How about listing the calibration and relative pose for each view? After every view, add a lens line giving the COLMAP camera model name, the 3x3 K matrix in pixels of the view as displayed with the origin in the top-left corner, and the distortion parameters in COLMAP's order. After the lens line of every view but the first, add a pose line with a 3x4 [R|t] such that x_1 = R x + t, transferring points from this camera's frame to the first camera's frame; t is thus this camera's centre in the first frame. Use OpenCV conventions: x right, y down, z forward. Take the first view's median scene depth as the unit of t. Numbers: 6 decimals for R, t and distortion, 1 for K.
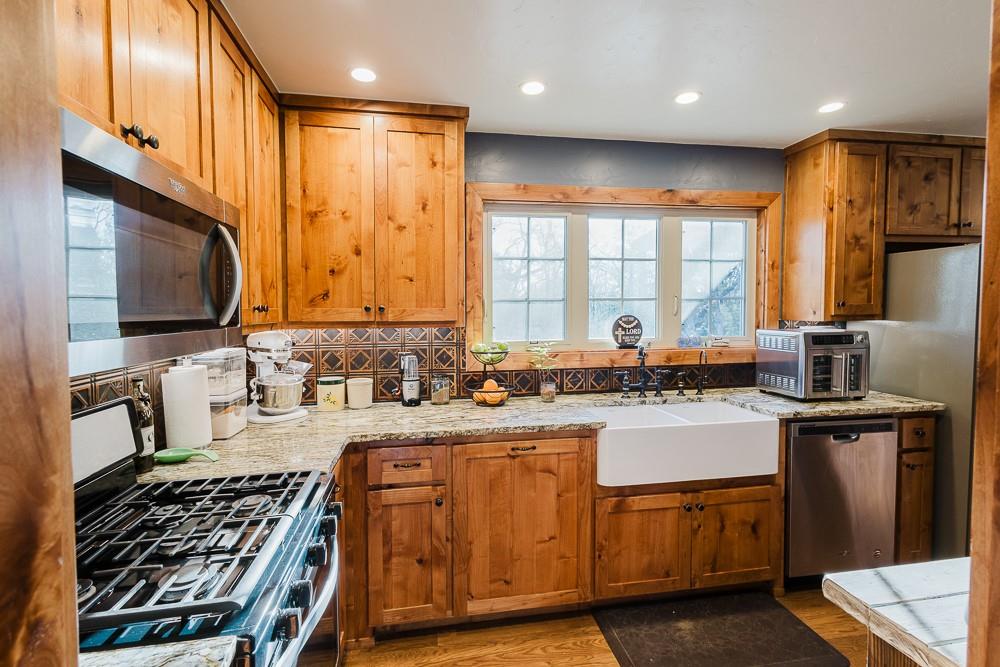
lens RADIAL K [[504.2, 0, 515.7], [0, 504.2, 316.9], [0, 0, 1]] dist [0.013662, -0.001125]
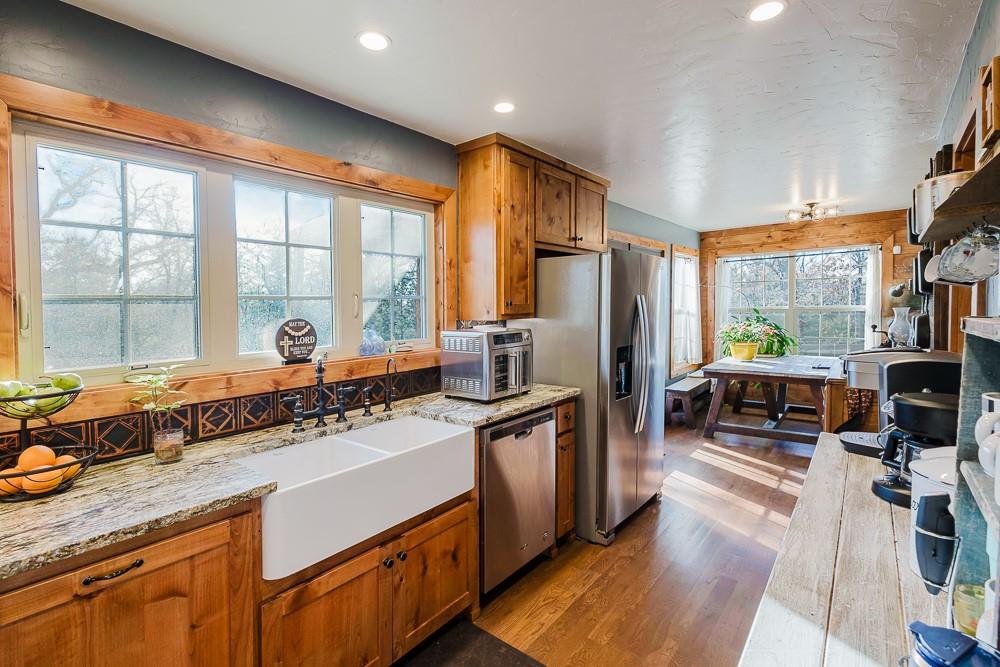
lens RADIAL K [[504.2, 0, 515.7], [0, 504.2, 316.9], [0, 0, 1]] dist [0.013662, -0.001125]
pose [[0.788593, -0.019594, 0.614604, 0.016344], [0.020704, 0.999772, 0.005309, -0.003636], [-0.614567, 0.008538, 0.788818, 0.203349]]
